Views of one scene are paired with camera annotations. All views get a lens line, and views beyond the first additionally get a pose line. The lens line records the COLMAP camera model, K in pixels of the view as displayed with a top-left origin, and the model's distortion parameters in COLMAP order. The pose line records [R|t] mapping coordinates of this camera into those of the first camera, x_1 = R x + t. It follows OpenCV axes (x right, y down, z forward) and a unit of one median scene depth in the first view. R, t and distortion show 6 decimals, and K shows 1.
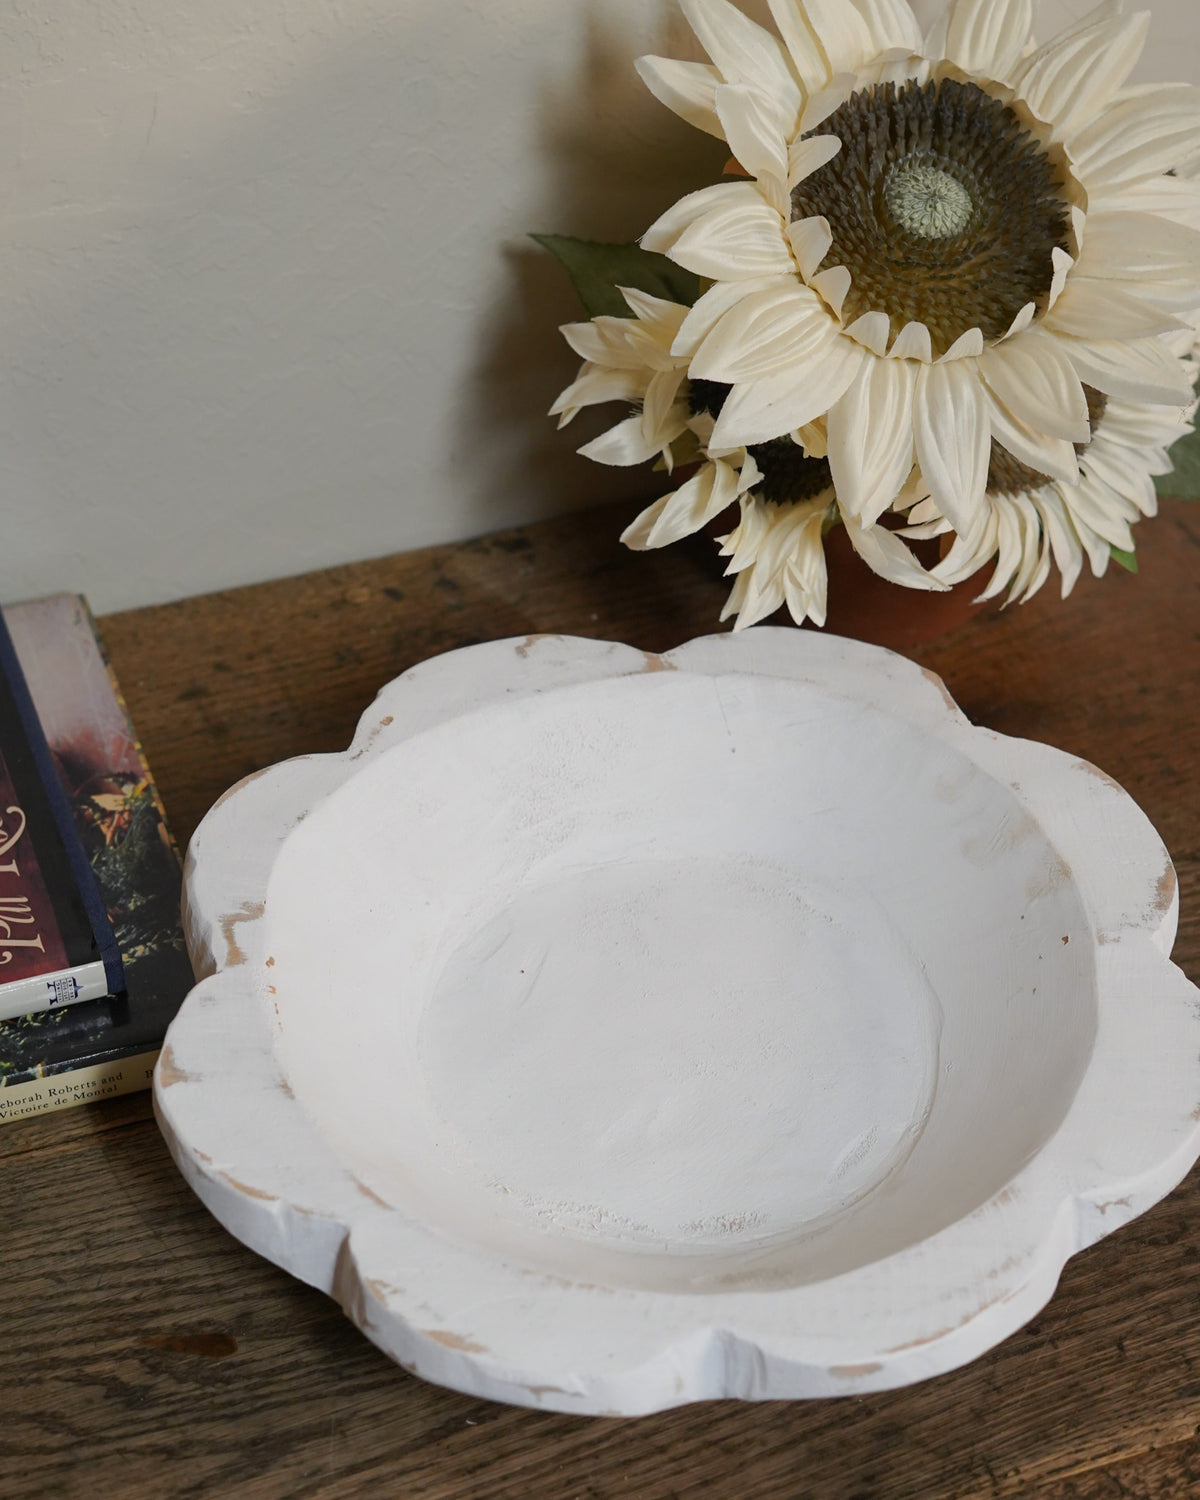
lens RADIAL K [[3387.8, 0, 654.7], [0, 3387.8, 745.6], [0, 0, 1]] dist [-0.017927, 0.122841]
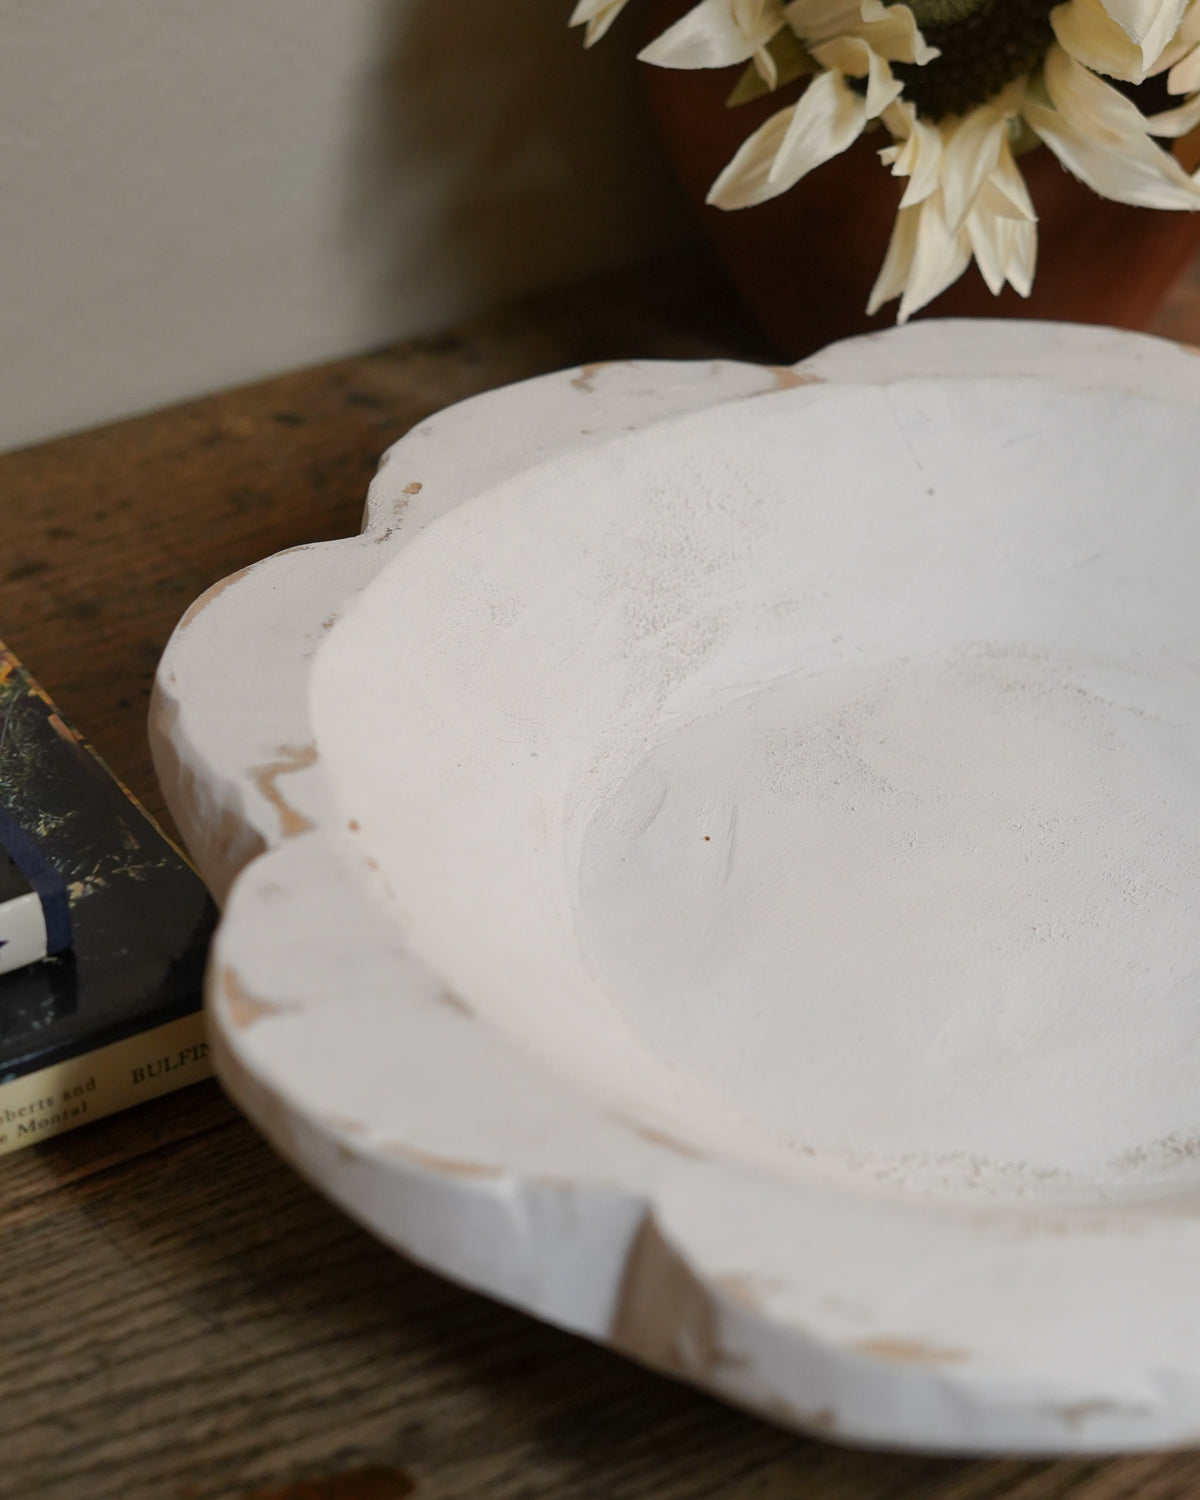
lens RADIAL K [[3387.8, 0, 654.7], [0, 3387.8, 745.6], [0, 0, 1]] dist [-0.017927, 0.122841]
pose [[0.973912, -0.125484, 0.189074, -0.166270], [0.146135, 0.984247, -0.099514, 0.112388], [-0.173608, 0.124548, 0.976907, 0.404885]]
